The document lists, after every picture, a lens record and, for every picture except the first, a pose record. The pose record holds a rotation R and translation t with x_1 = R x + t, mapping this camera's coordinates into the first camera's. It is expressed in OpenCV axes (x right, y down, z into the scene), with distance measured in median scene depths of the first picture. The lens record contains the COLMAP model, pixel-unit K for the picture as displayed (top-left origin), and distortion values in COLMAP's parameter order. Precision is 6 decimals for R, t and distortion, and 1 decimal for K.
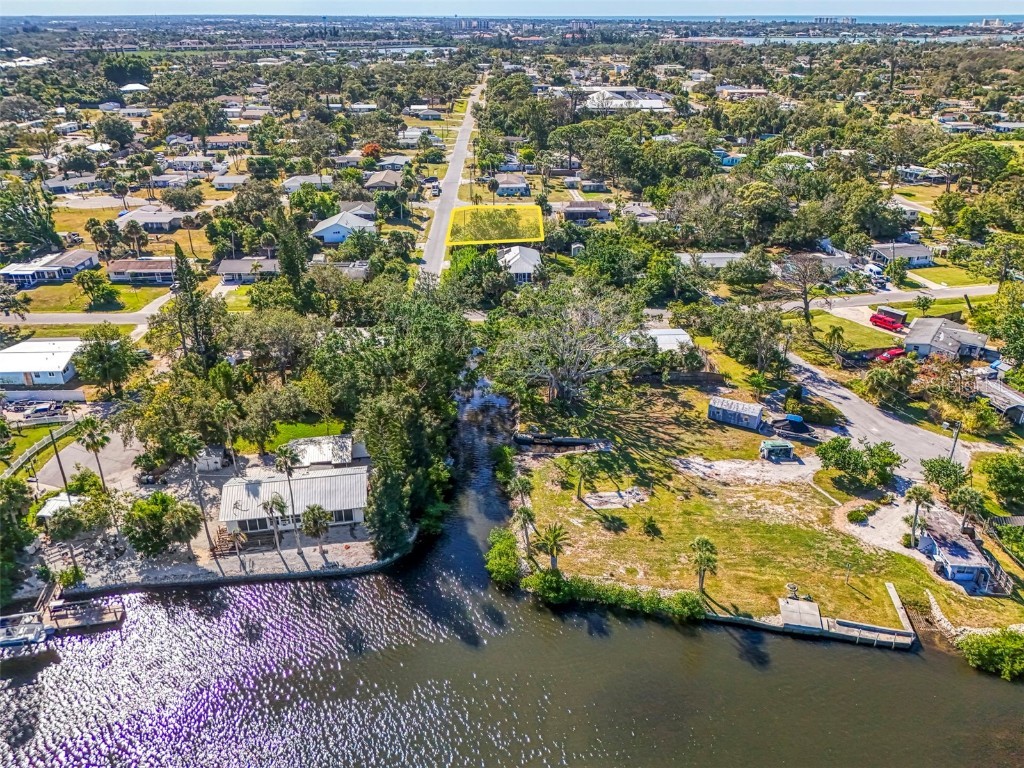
lens RADIAL K [[762.8, 0, 512.0], [0, 762.8, 384.0], [0, 0, 1]] dist [-0.000381, -0.006518]
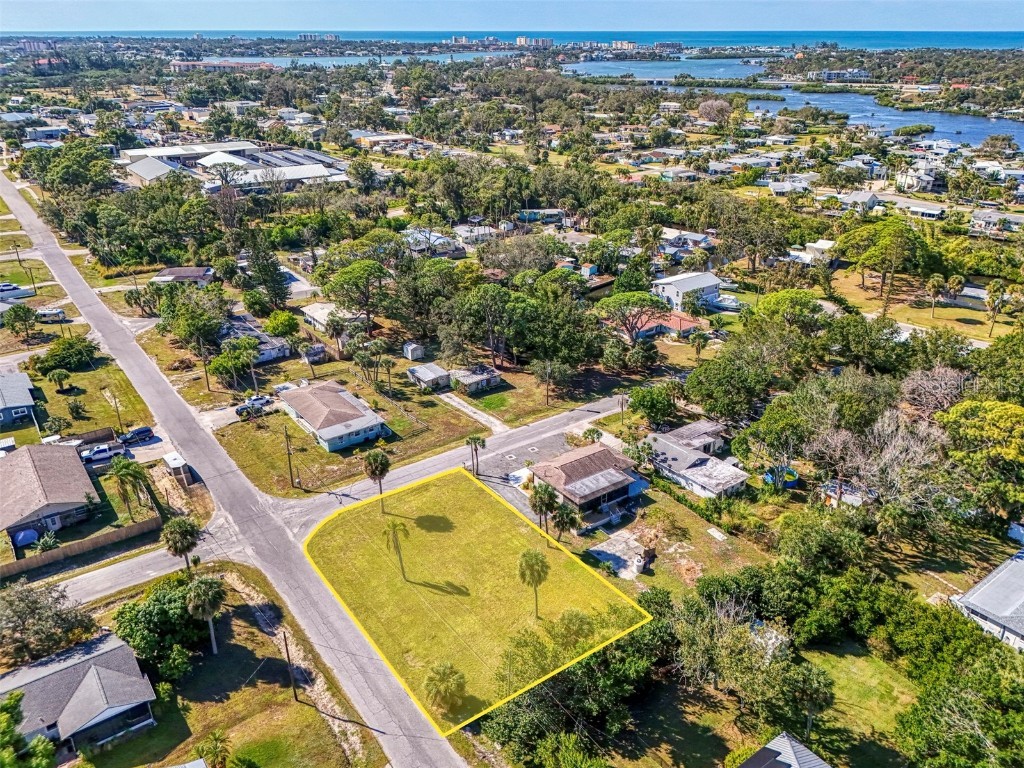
lens RADIAL K [[783.9, 0, 513.2], [0, 783.9, 360.7], [0, 0, 1]] dist [0.084646, -0.106071]
pose [[0.818314, -0.220688, 0.530715, -0.066358], [0.250424, 0.967998, 0.016392, -0.107194], [-0.517348, 0.119490, 0.847392, 0.195509]]
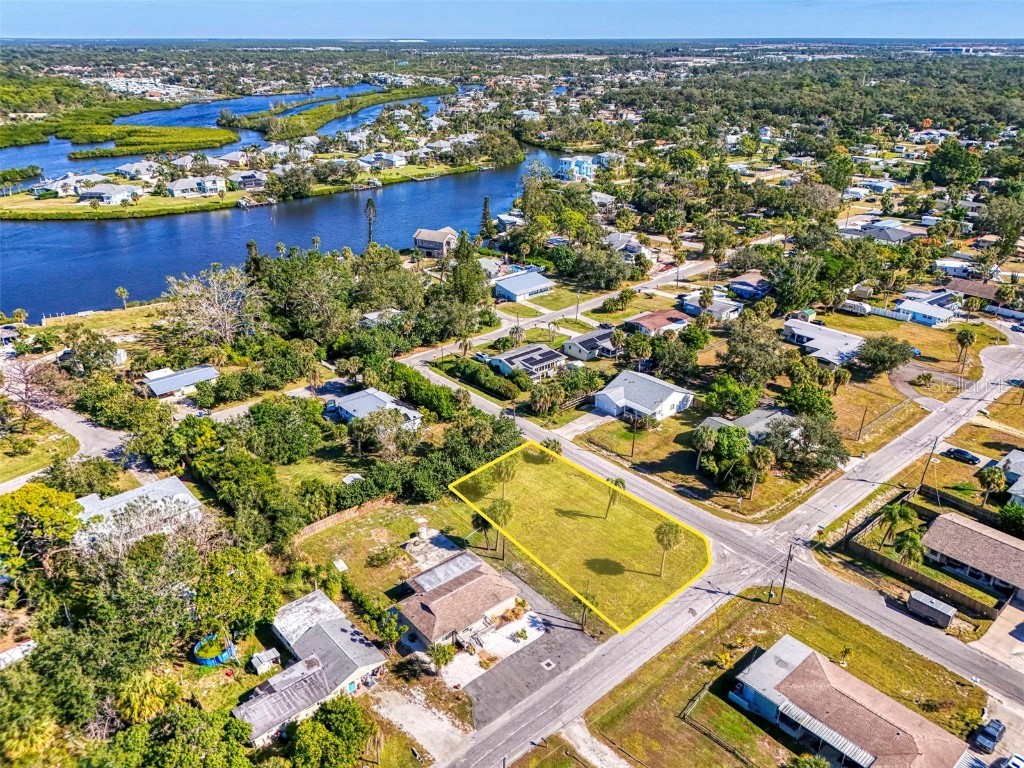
lens RADIAL K [[751.6, 0, 509.7], [0, 751.6, 385.1], [0, 0, 1]] dist [0.088714, -0.115960]
pose [[-0.773986, 0.259761, -0.577469, 0.097598], [-0.280939, 0.676429, 0.680820, -0.207277], [0.567467, 0.689179, -0.450570, 0.378464]]
